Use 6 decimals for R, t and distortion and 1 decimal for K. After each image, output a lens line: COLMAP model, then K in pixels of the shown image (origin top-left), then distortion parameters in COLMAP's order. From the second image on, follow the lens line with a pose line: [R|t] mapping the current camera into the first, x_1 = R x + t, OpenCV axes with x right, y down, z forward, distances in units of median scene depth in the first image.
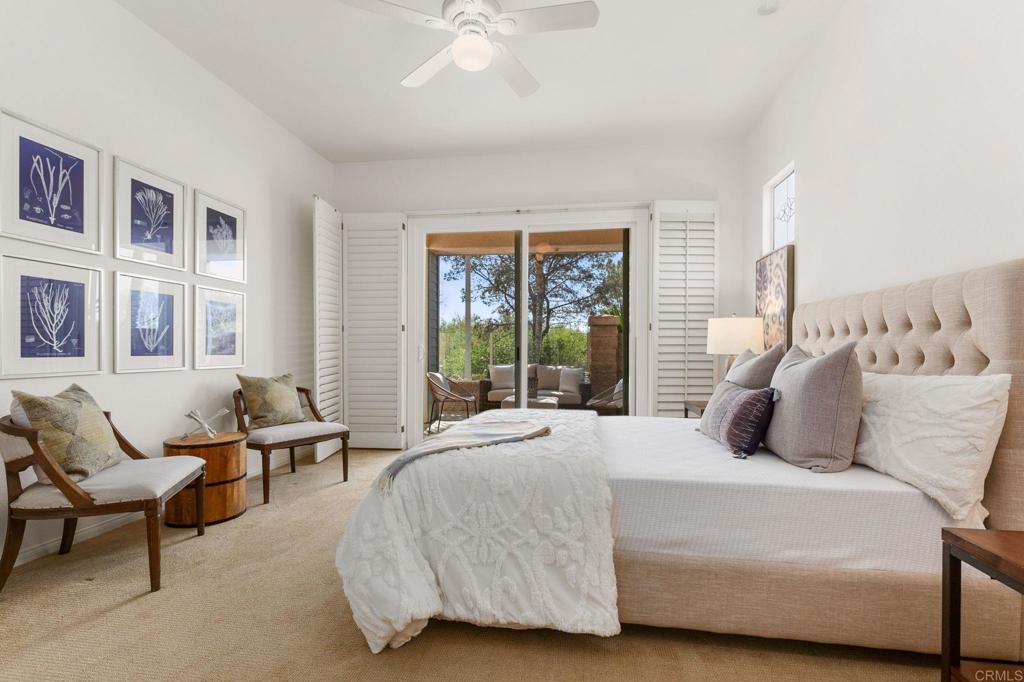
lens RADIAL K [[471.5, 0, 506.6], [0, 471.5, 347.9], [0, 0, 1]] dist [0.001988, -0.000152]
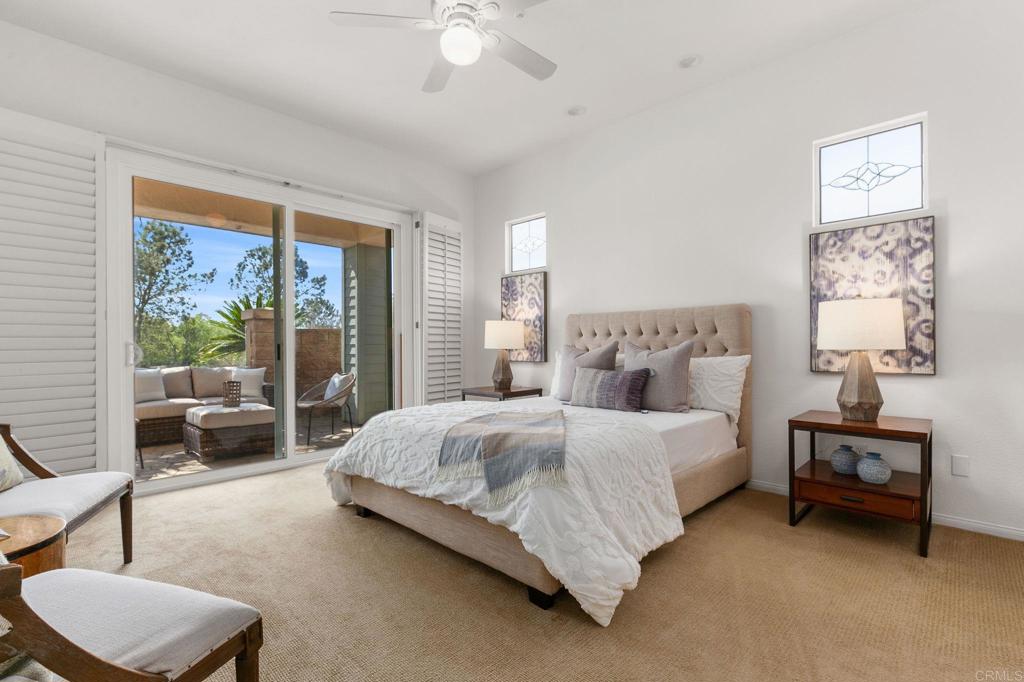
lens RADIAL K [[471.5, 0, 505.1], [0, 471.5, 343.1], [0, 0, 1]] dist [0.001988, -0.000152]
pose [[0.581818, -0.001369, 0.813318, -0.587814], [0.003622, 0.999993, -0.000908, -0.001011], [-0.813311, 0.003475, 0.581818, 0.253356]]
